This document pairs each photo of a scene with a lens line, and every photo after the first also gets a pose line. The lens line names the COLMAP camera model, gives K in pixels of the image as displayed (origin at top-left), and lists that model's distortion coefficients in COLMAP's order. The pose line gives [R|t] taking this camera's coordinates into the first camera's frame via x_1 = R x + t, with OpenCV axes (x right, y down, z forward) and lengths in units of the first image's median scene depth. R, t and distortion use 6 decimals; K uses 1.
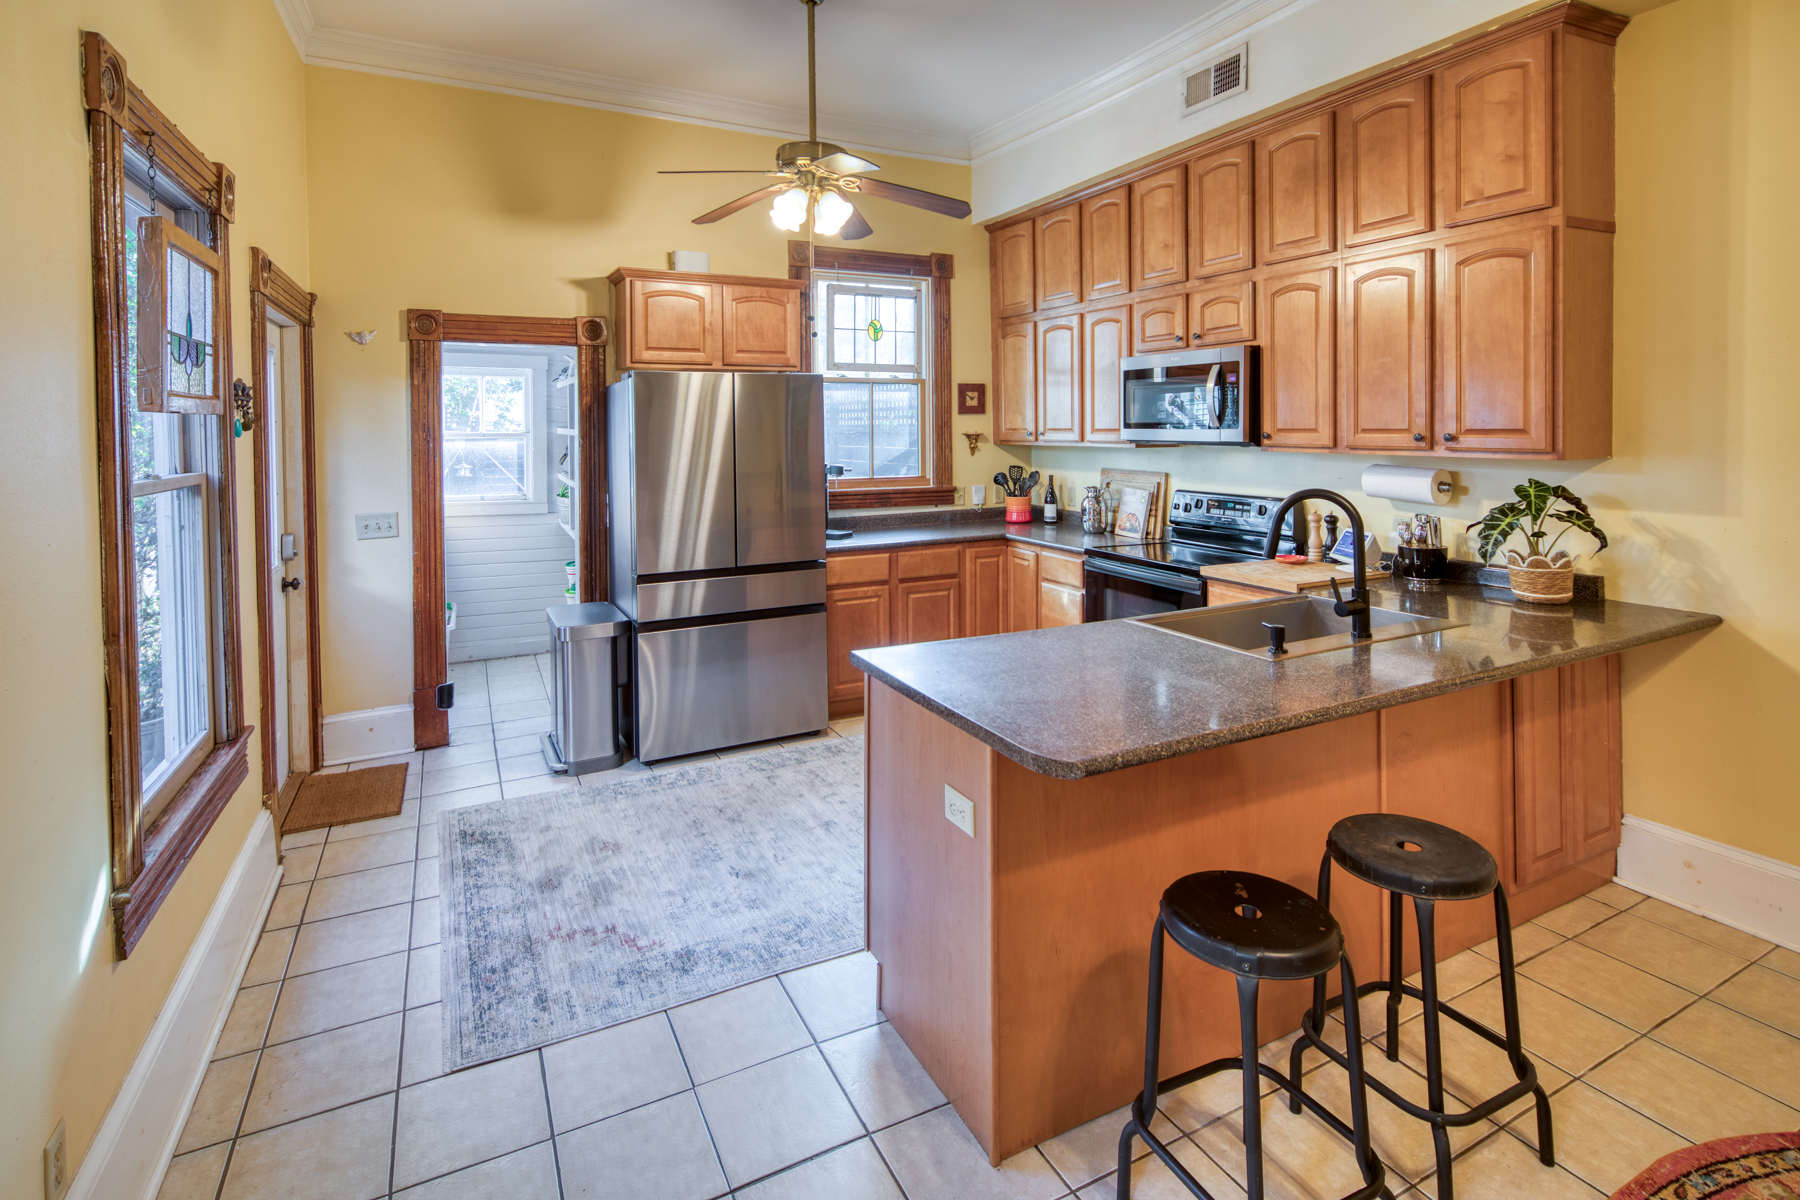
lens RADIAL K [[863.6, 0, 893.6], [0, 863.6, 439.2], [0, 0, 1]] dist [0.001910, 0.000050]
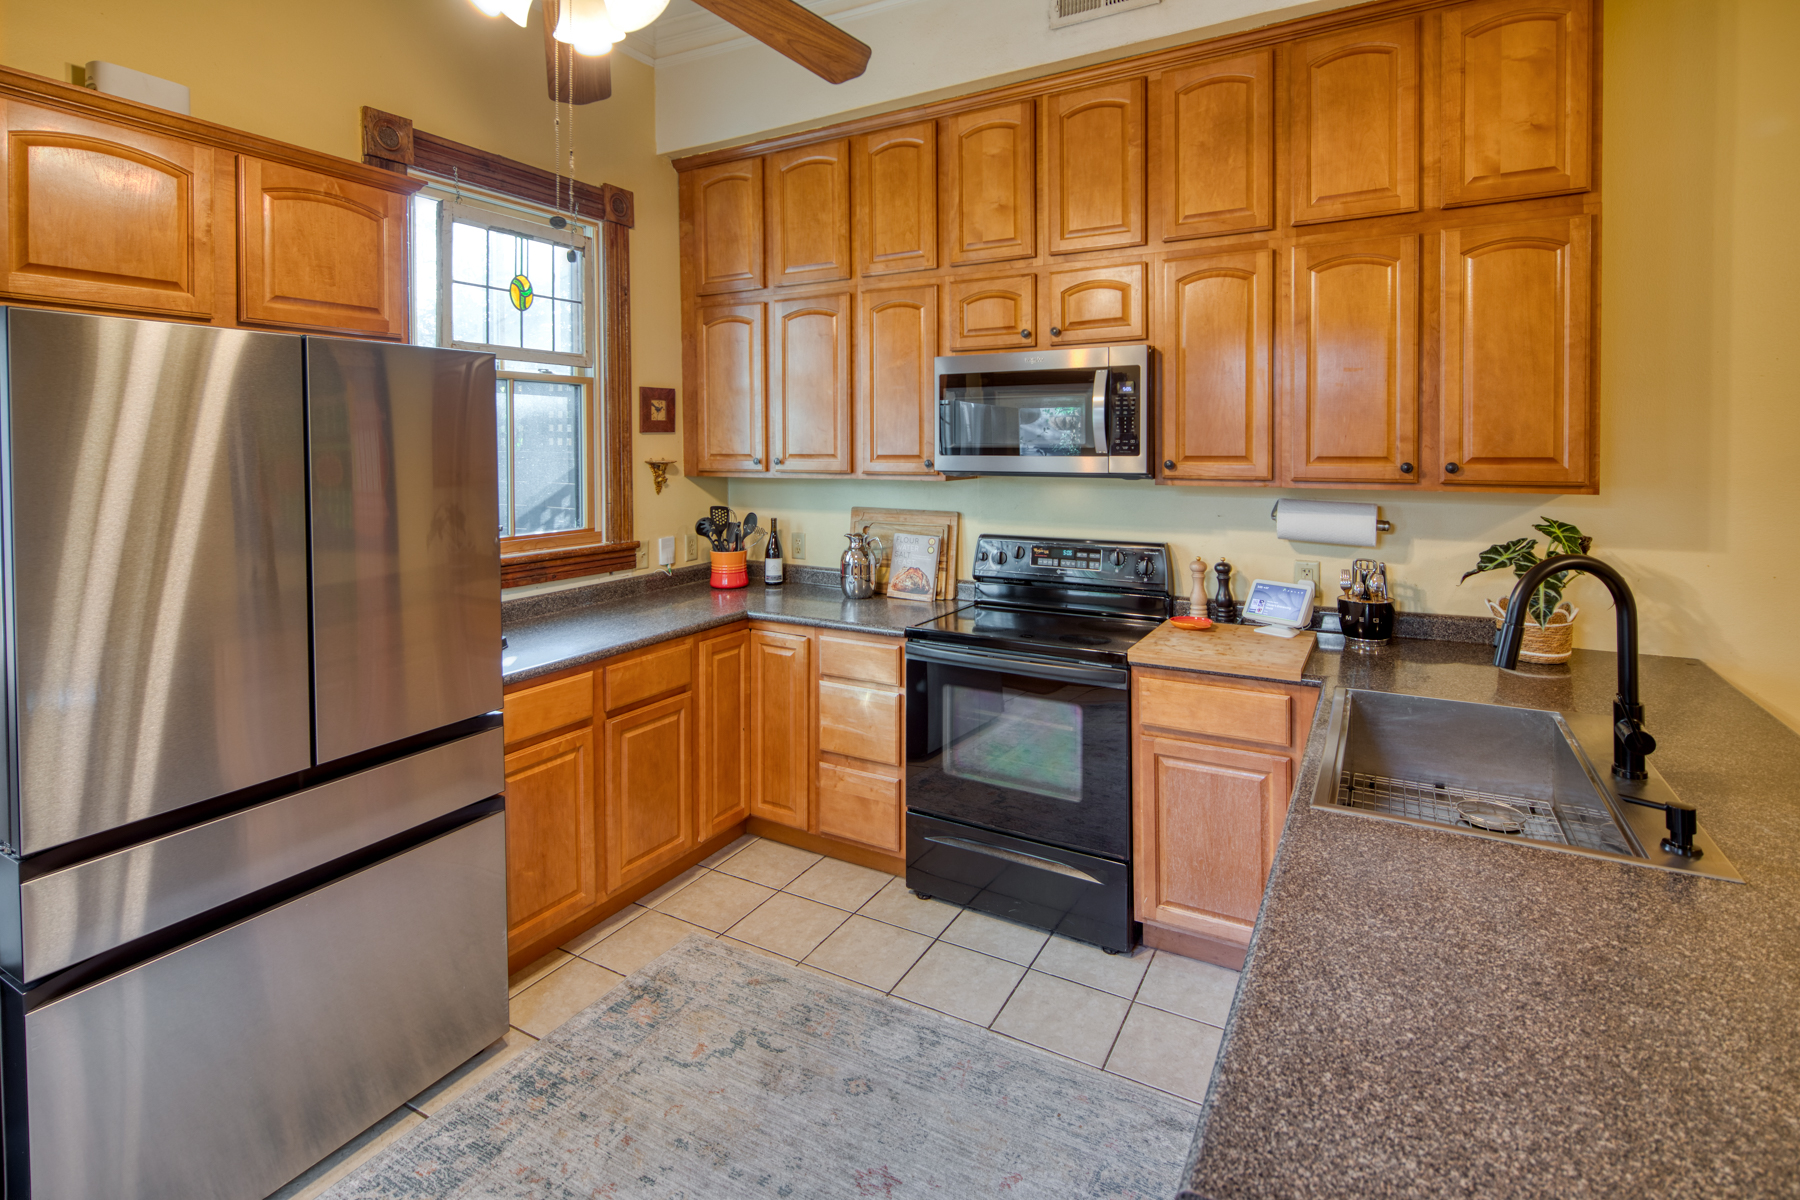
lens RADIAL K [[860.7, 0, 887.5], [0, 860.7, 450.9], [0, 0, 1]] dist [0.001490, -0.000303]
pose [[0.835760, -0.001848, 0.549092, -0.159556], [0.007175, 0.999946, -0.007555, -0.010240], [-0.549048, 0.010254, 0.835728, 0.411686]]
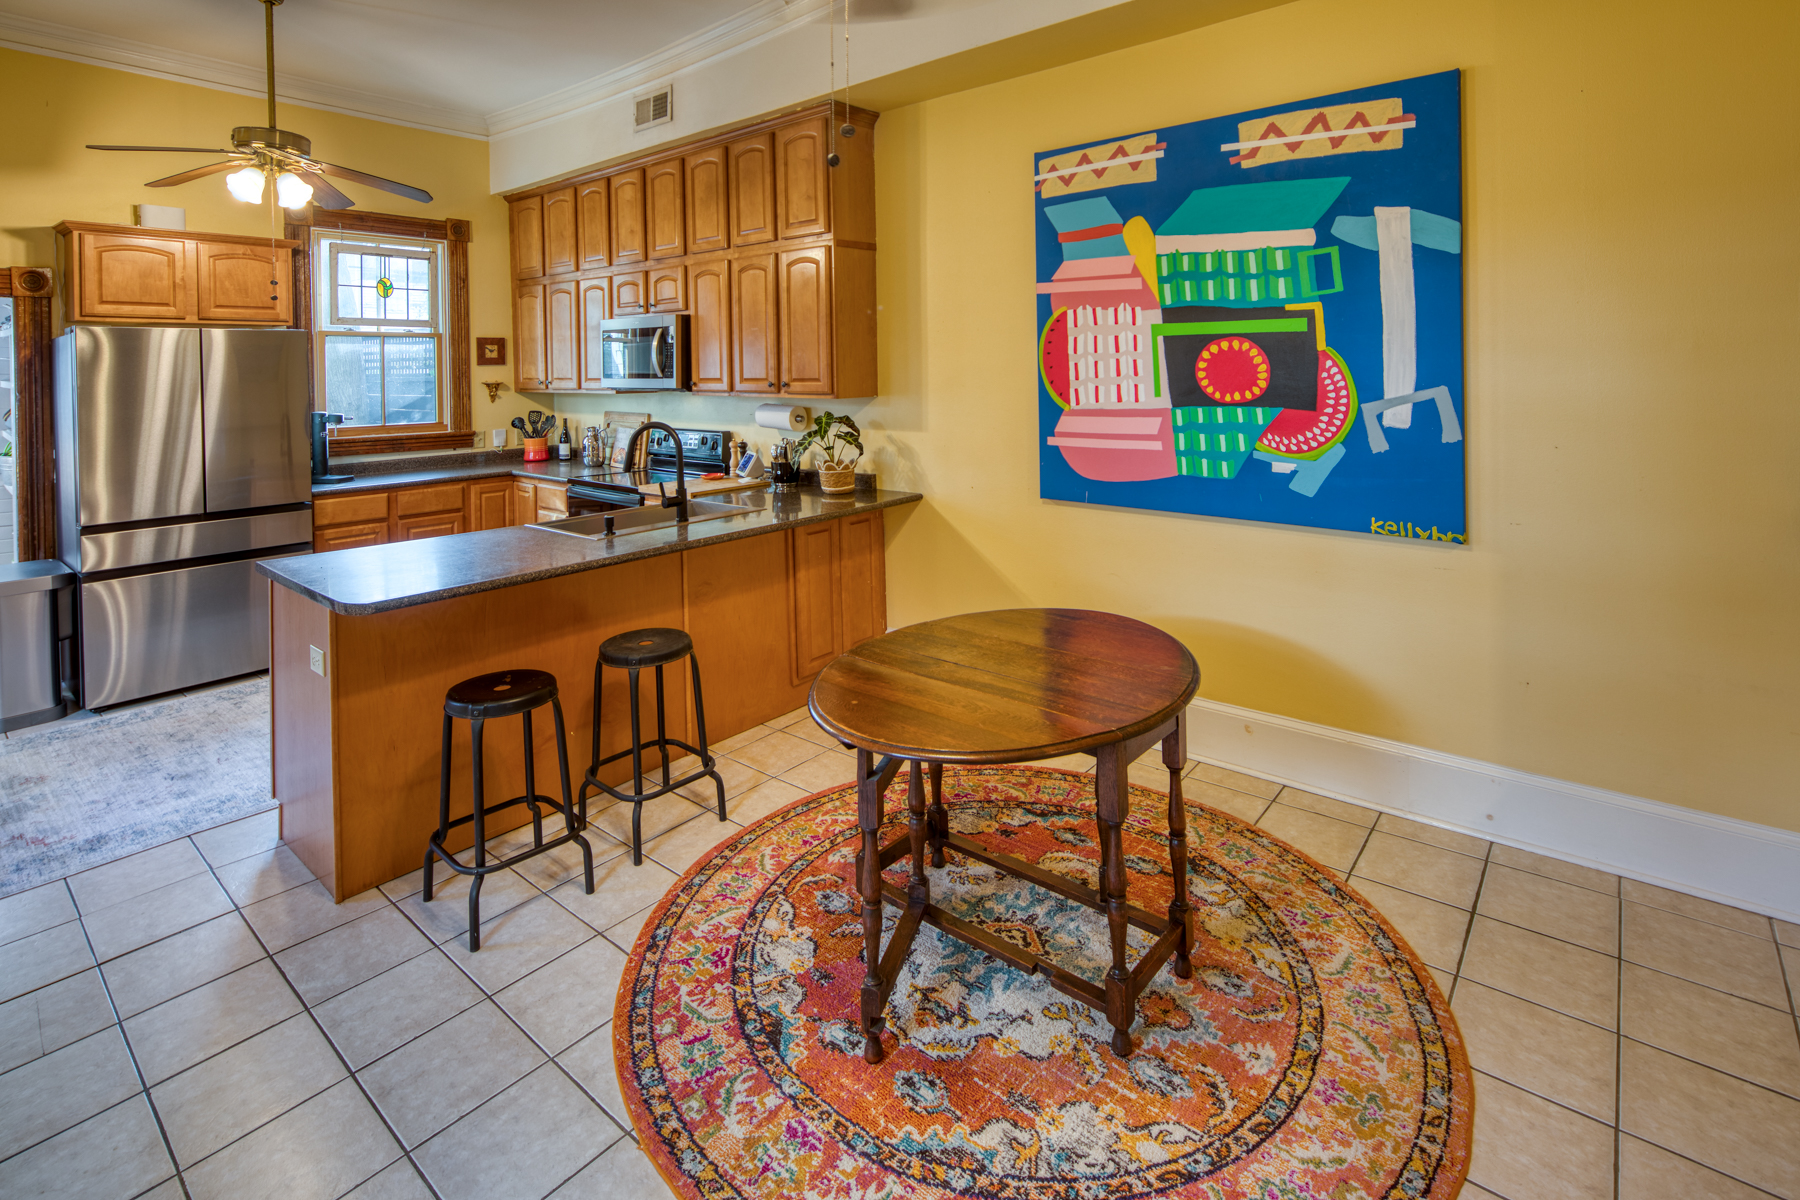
lens RADIAL K [[859.3, 0, 894.6], [0, 859.3, 377.0], [0, 0, 1]] dist [-0.002612, -0.001075]
pose [[0.920364, -0.007392, 0.390993, 0.166282], [0.010449, 0.999929, -0.005691, -0.002661], [-0.390923, 0.009323, 0.920376, -0.265349]]
